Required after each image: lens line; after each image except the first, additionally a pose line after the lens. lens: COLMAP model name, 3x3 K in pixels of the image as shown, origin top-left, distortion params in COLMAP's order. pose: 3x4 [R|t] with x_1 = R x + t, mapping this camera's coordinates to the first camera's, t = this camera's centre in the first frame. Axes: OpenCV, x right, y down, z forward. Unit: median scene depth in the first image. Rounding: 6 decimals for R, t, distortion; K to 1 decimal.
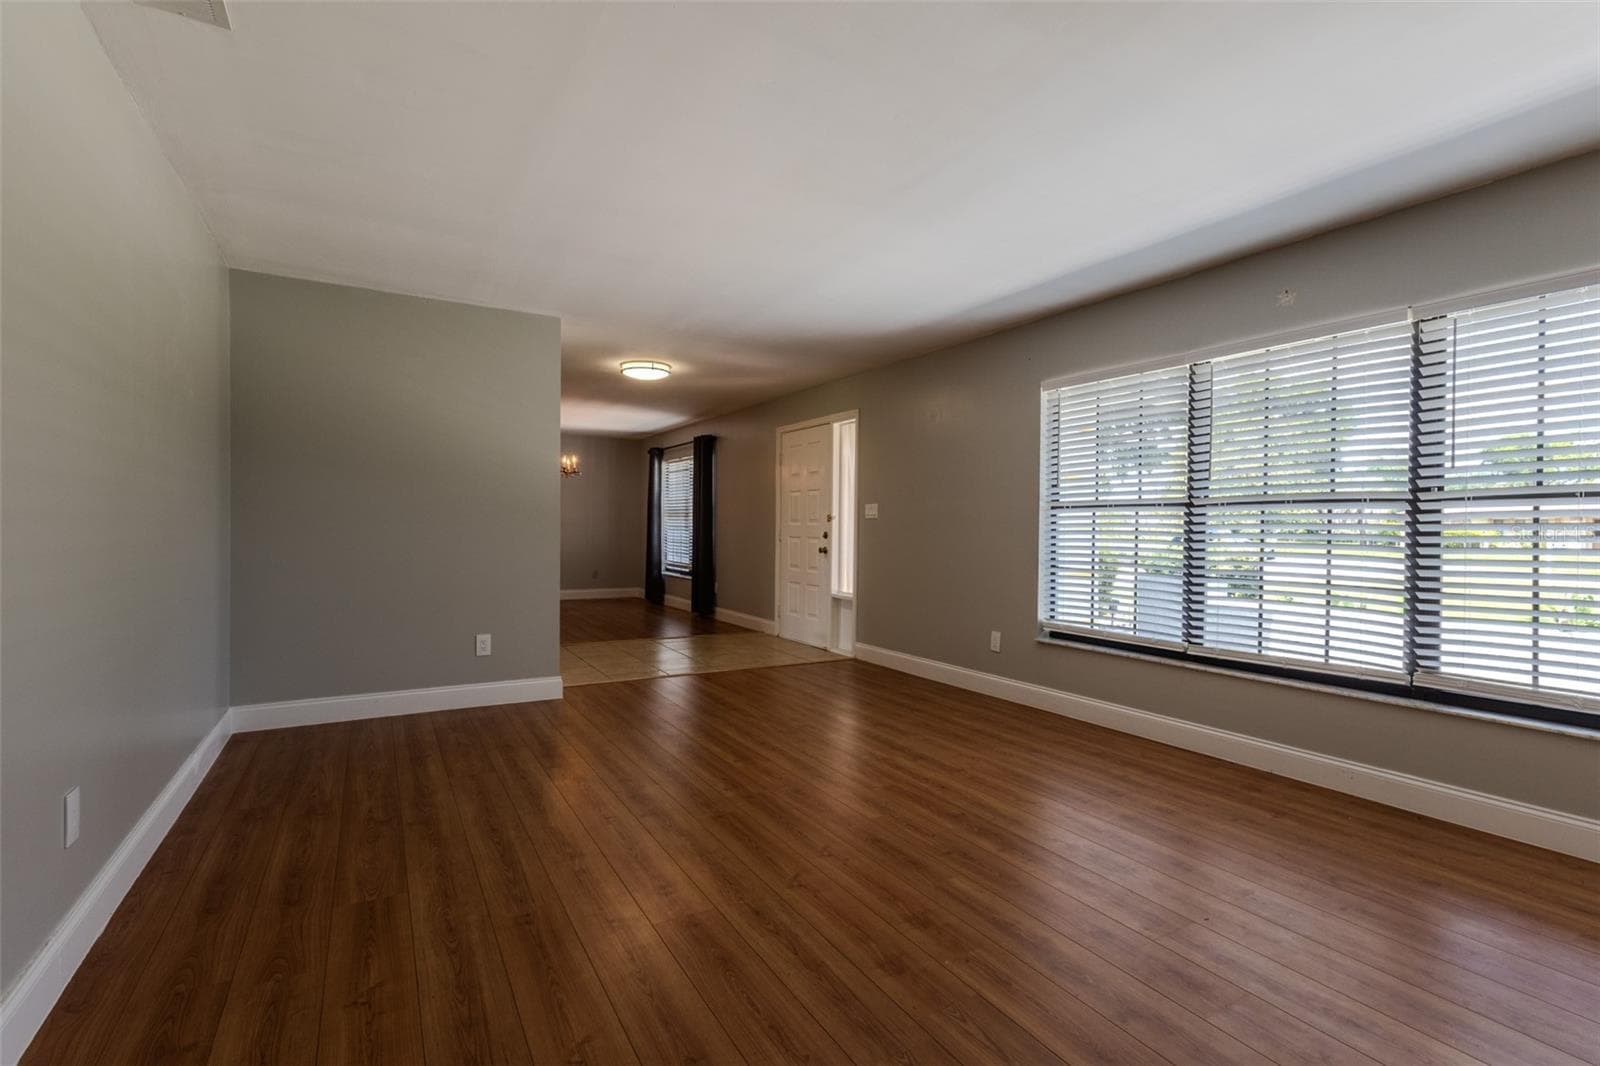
lens RADIAL K [[735.5, 0, 802.0], [0, 735.5, 530.2], [0, 0, 1]] dist [0.001771, 0.000256]
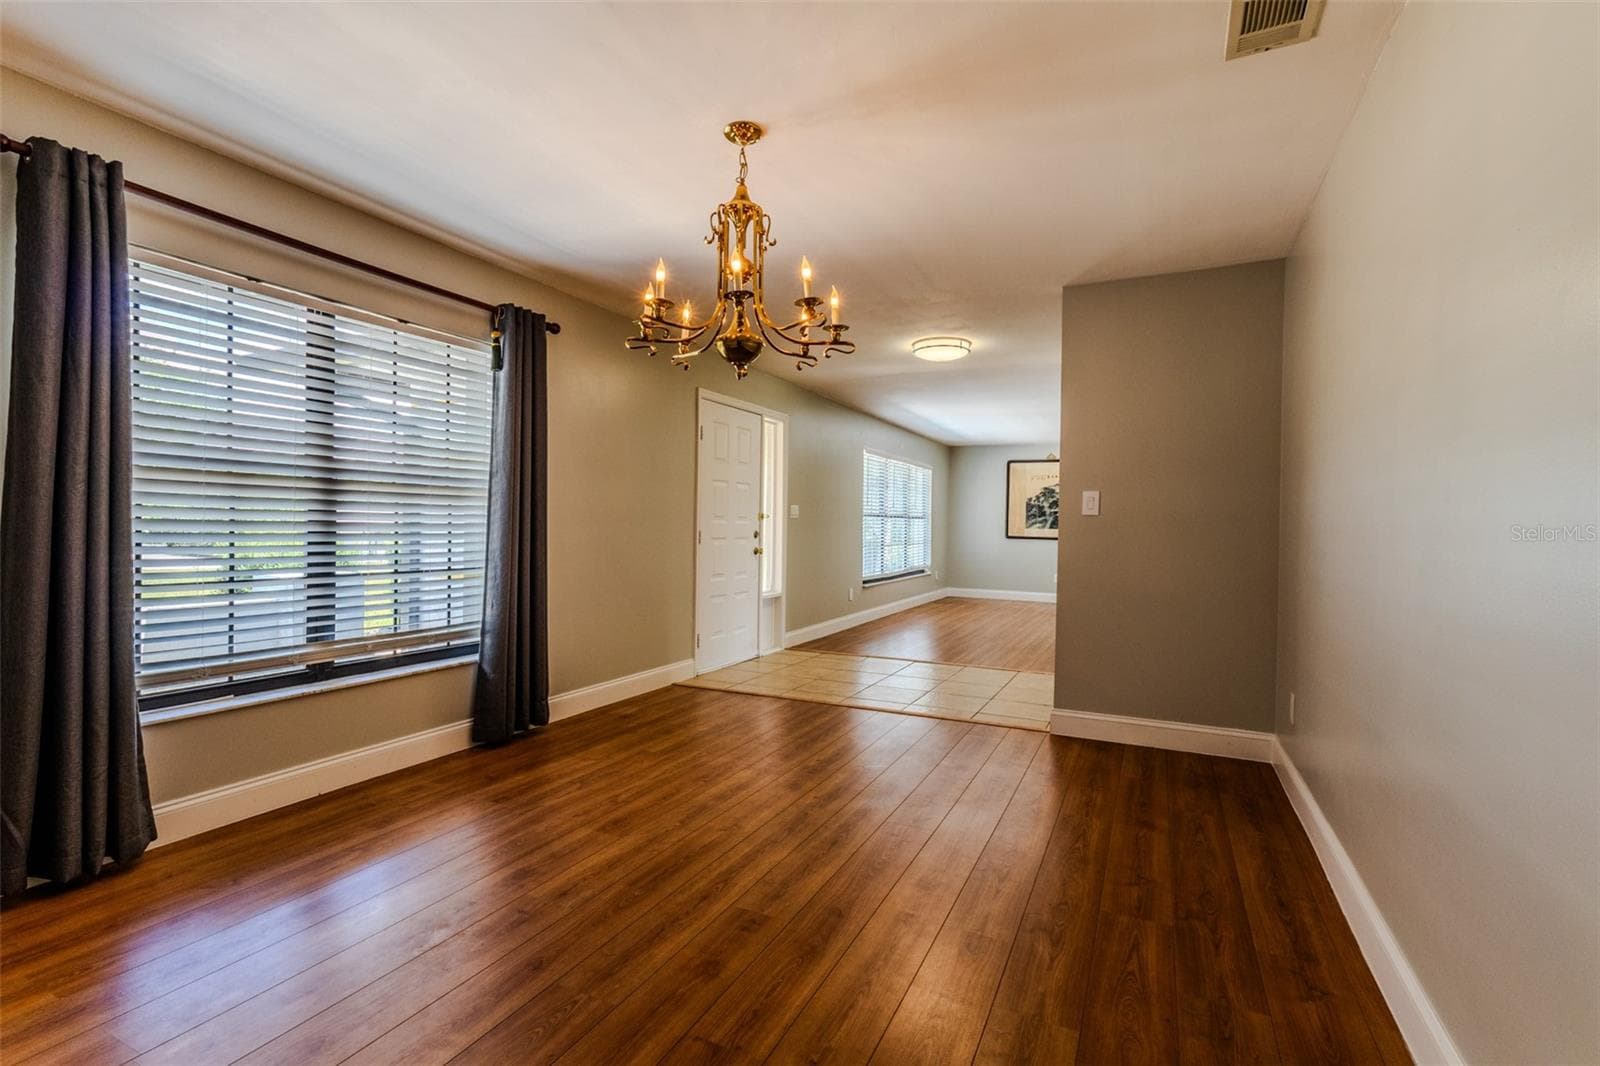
lens RADIAL K [[735.5, 0, 805.1], [0, 735.5, 531.1], [0, 0, 1]] dist [0.001771, 0.000256]
pose [[-0.546170, -0.024350, 0.837320, -1.504245], [-0.015850, 0.999699, 0.018733, -0.030654], [-0.837524, -0.003040, -0.546391, 2.809976]]
